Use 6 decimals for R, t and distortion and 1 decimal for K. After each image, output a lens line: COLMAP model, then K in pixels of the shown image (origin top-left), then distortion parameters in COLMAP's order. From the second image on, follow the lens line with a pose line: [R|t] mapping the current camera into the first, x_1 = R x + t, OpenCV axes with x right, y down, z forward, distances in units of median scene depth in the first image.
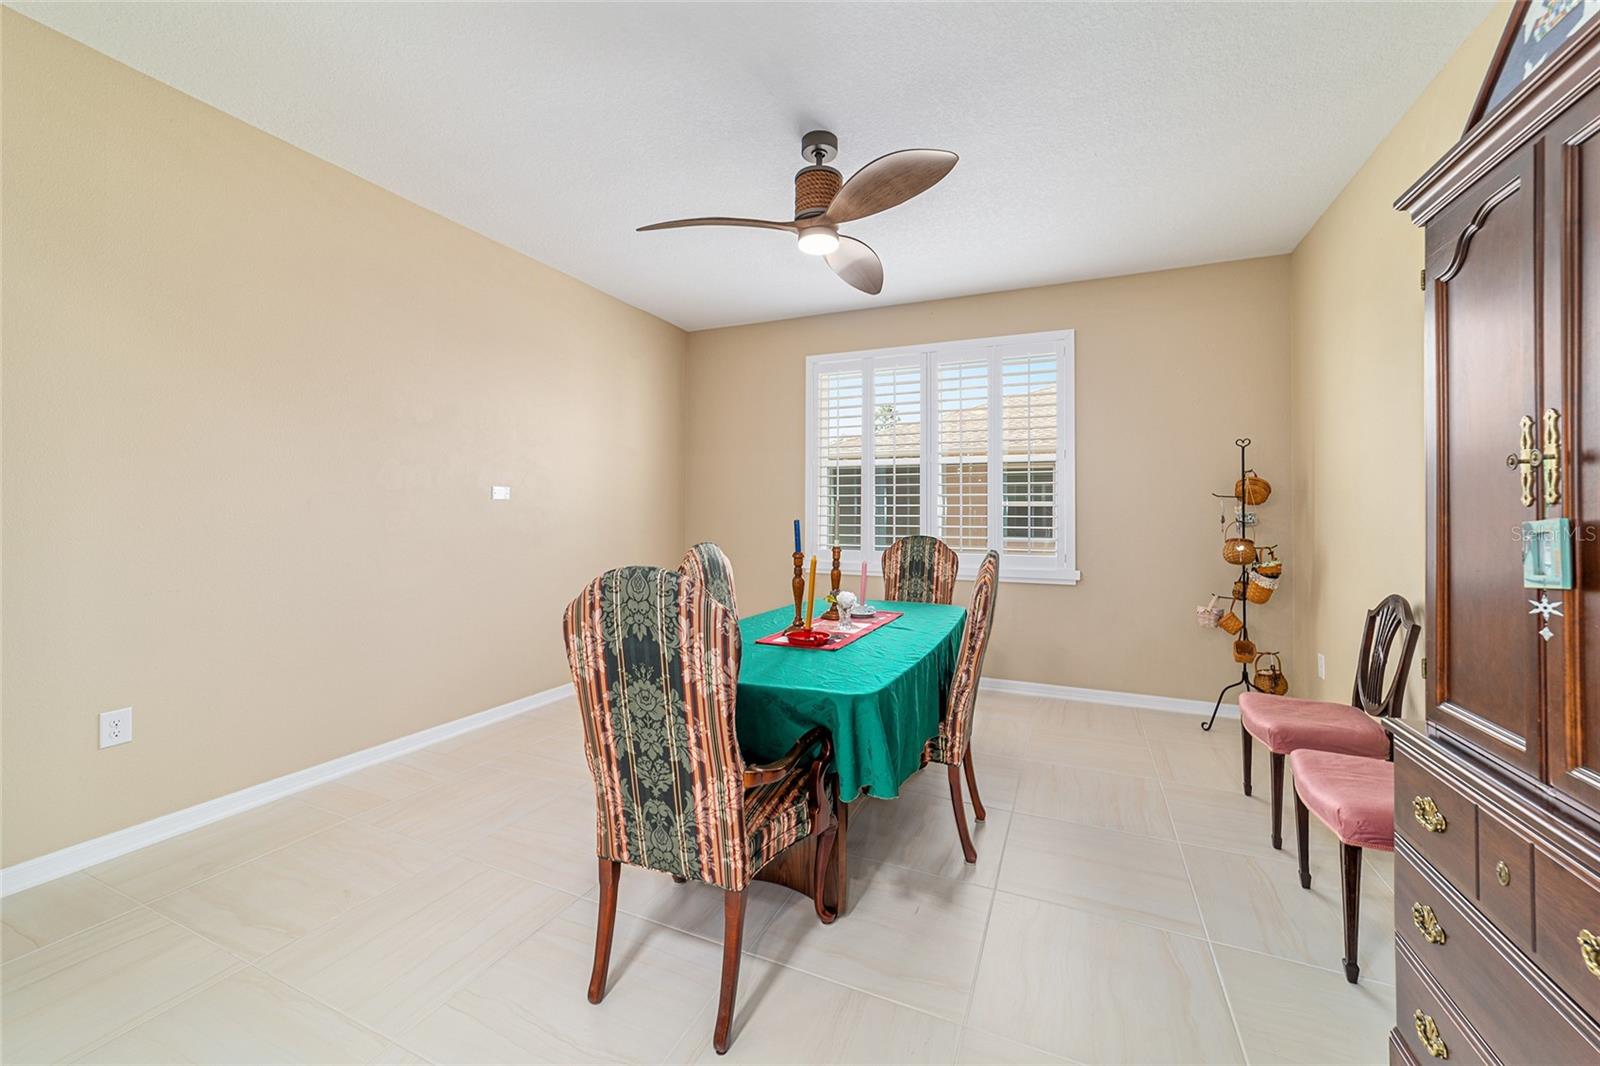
lens RADIAL K [[622.7, 0, 799.2], [0, 622.7, 504.6], [0, 0, 1]] dist [-0.015331, 0.000027]
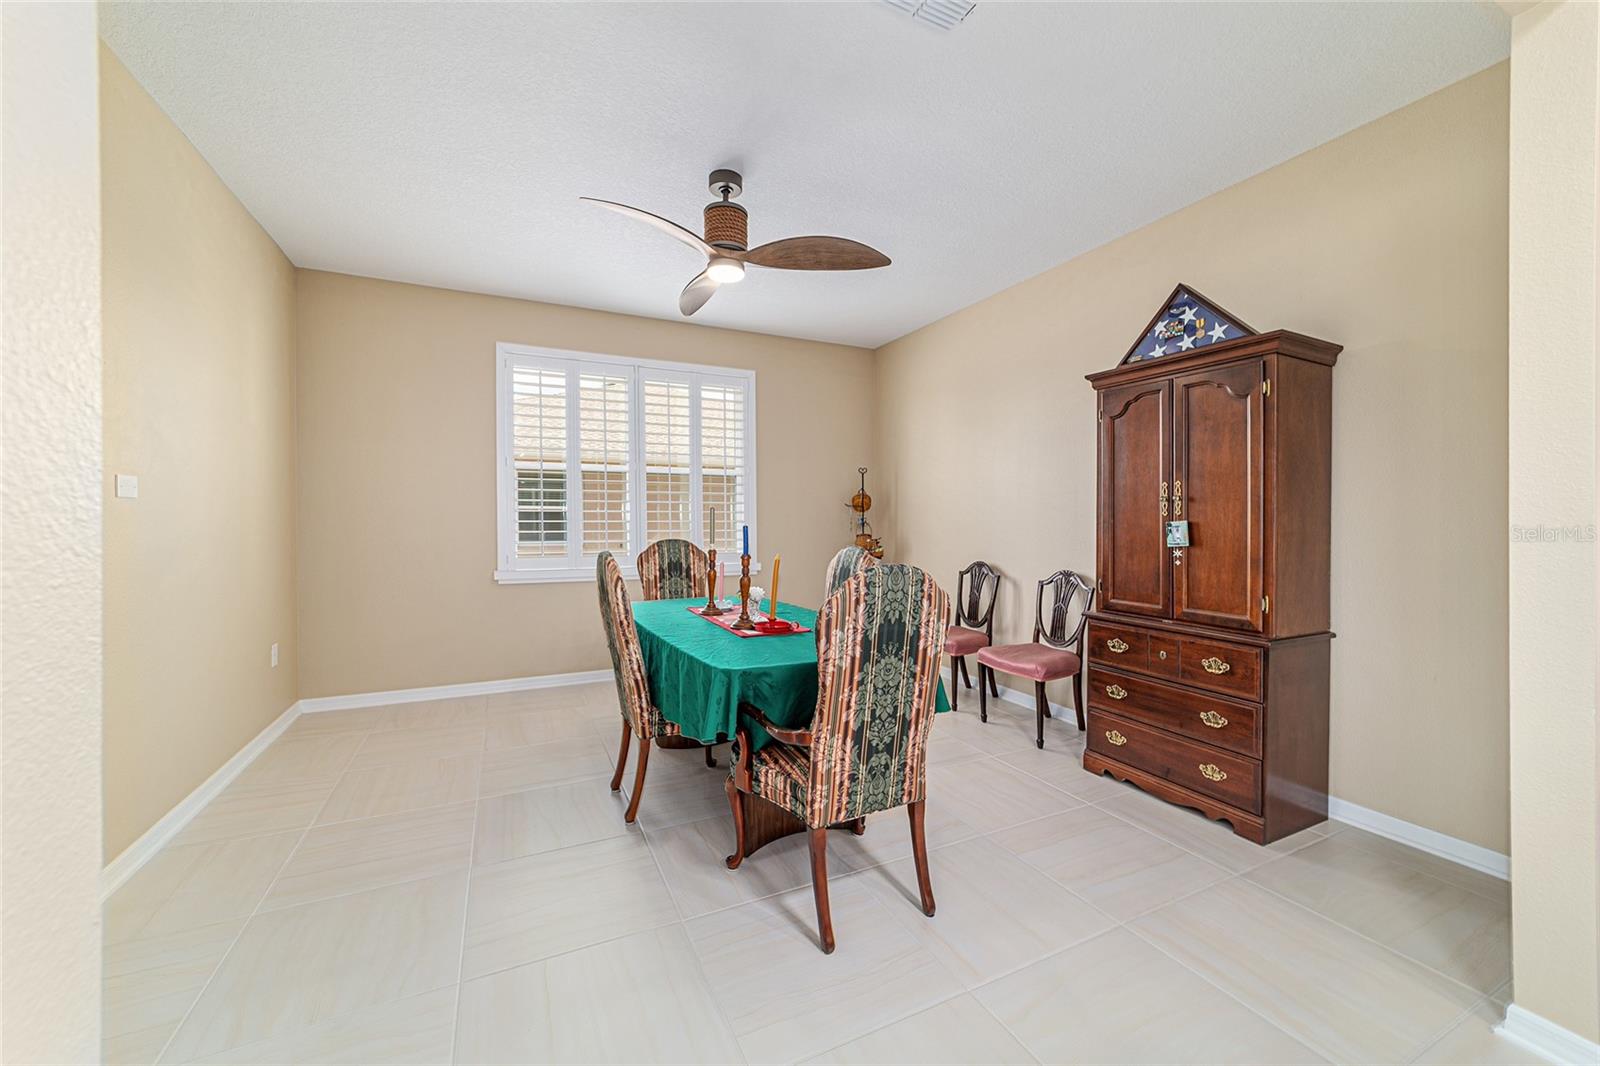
lens RADIAL K [[602.9, 0, 800.0], [0, 602.9, 533.0], [0, 0, 1]] dist [0.008640, -0.000020]
pose [[0.657482, -0.024387, 0.753076, -1.232068], [-0.005470, 0.999295, 0.037136, -0.004172], [-0.753451, -0.028535, 0.656885, 0.345839]]
